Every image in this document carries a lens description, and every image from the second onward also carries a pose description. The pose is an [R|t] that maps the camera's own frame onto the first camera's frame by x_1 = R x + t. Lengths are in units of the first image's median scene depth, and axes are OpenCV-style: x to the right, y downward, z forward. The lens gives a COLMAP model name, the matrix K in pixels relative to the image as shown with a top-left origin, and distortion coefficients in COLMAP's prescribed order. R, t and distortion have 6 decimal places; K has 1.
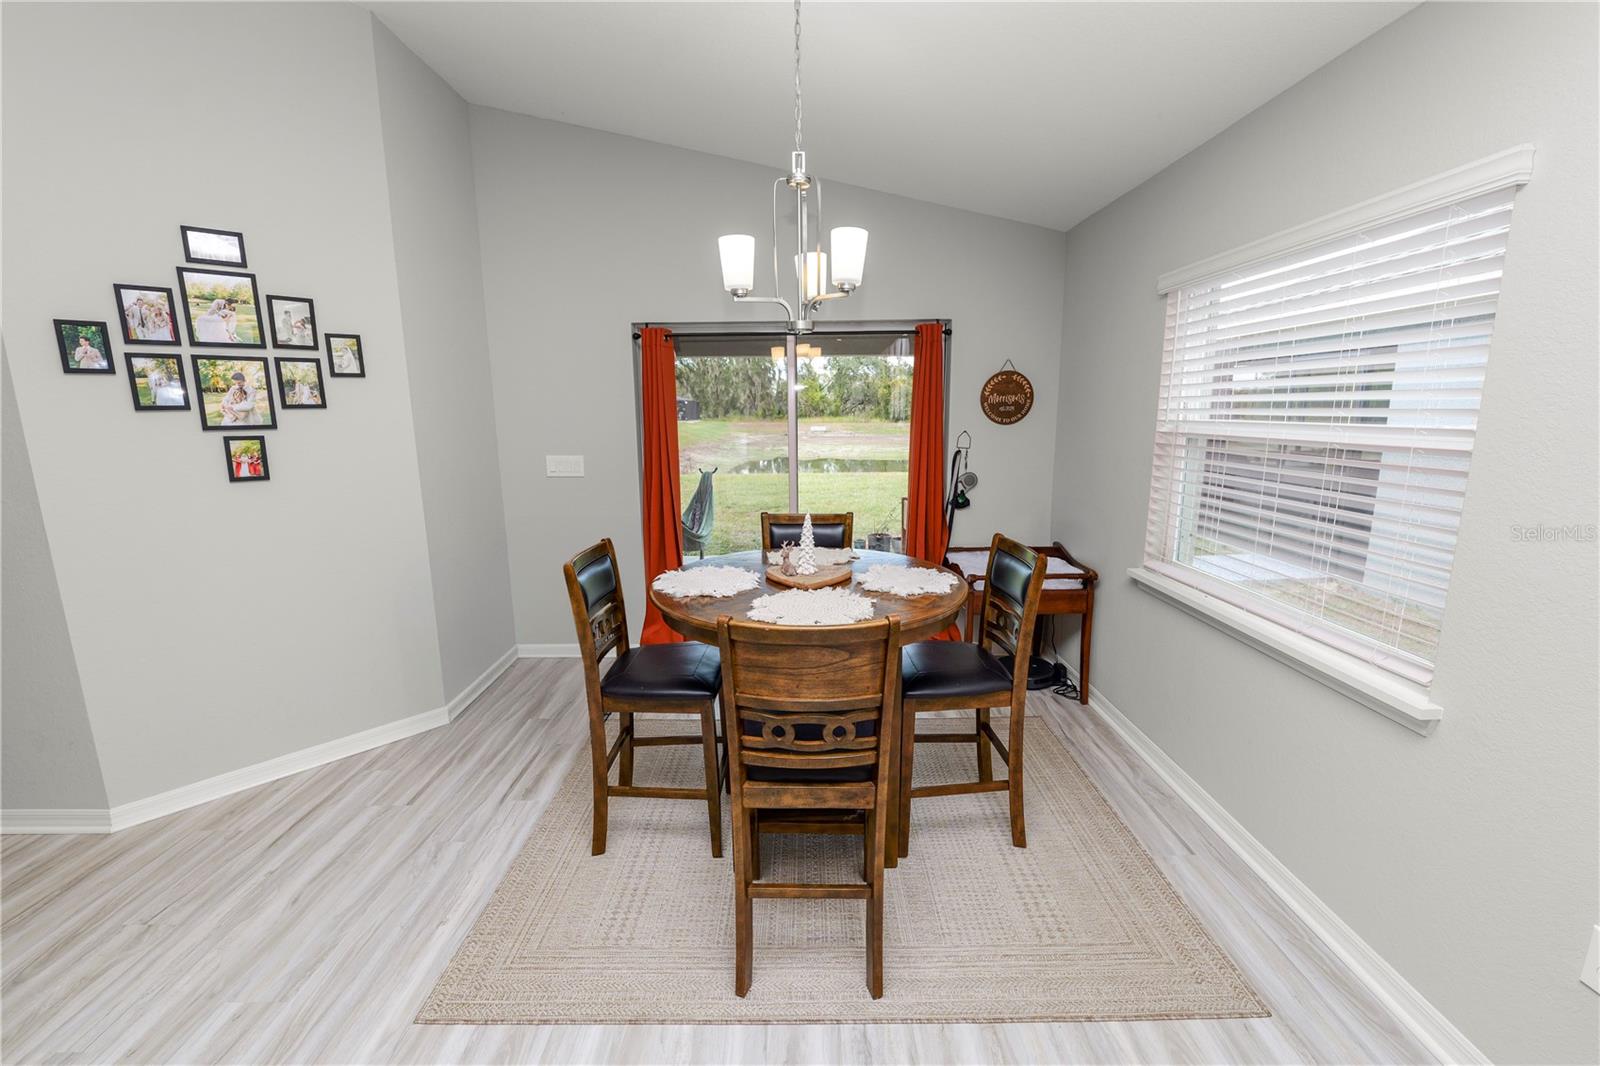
lens RADIAL K [[650.1, 0, 800.7], [0, 650.1, 527.9], [0, 0, 1]] dist [-0.015405, 0.001456]
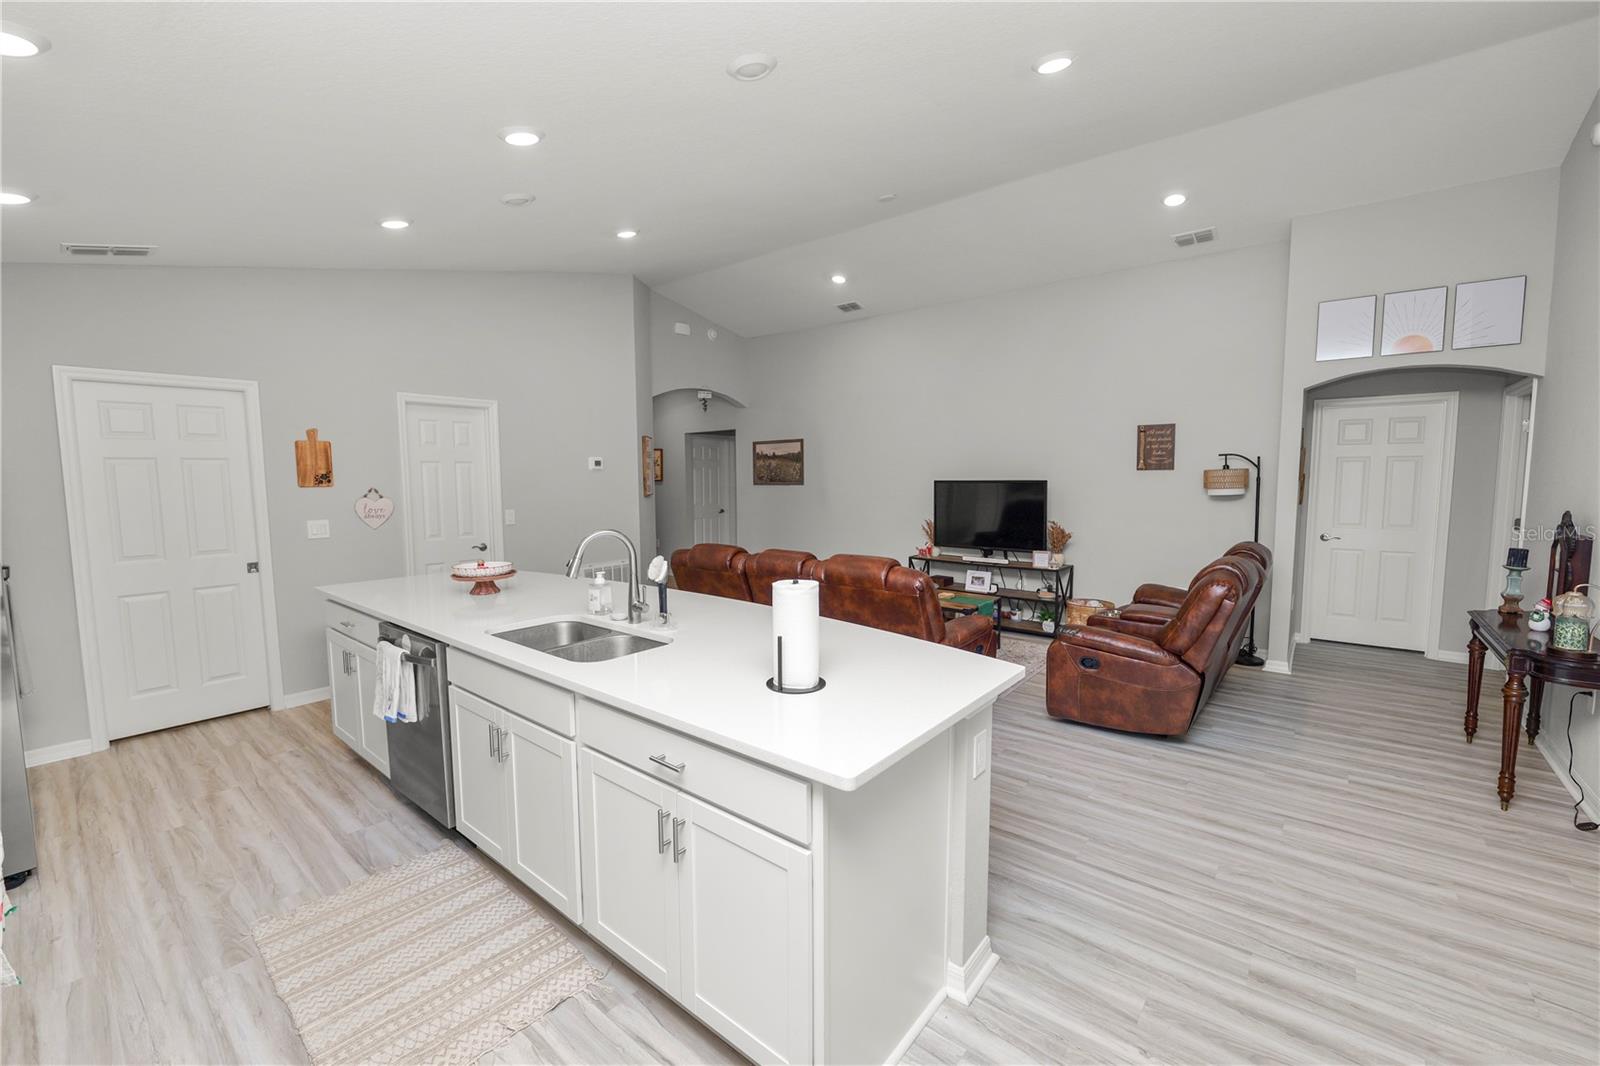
lens RADIAL K [[650.1, 0, 795.2], [0, 650.1, 528.3], [0, 0, 1]] dist [-0.015405, 0.001456]
pose [[-0.649108, 0.073309, -0.757156, 0.254723], [-0.128731, 0.970403, 0.204317, -0.078694], [0.749725, 0.230094, -0.620459, 0.422930]]
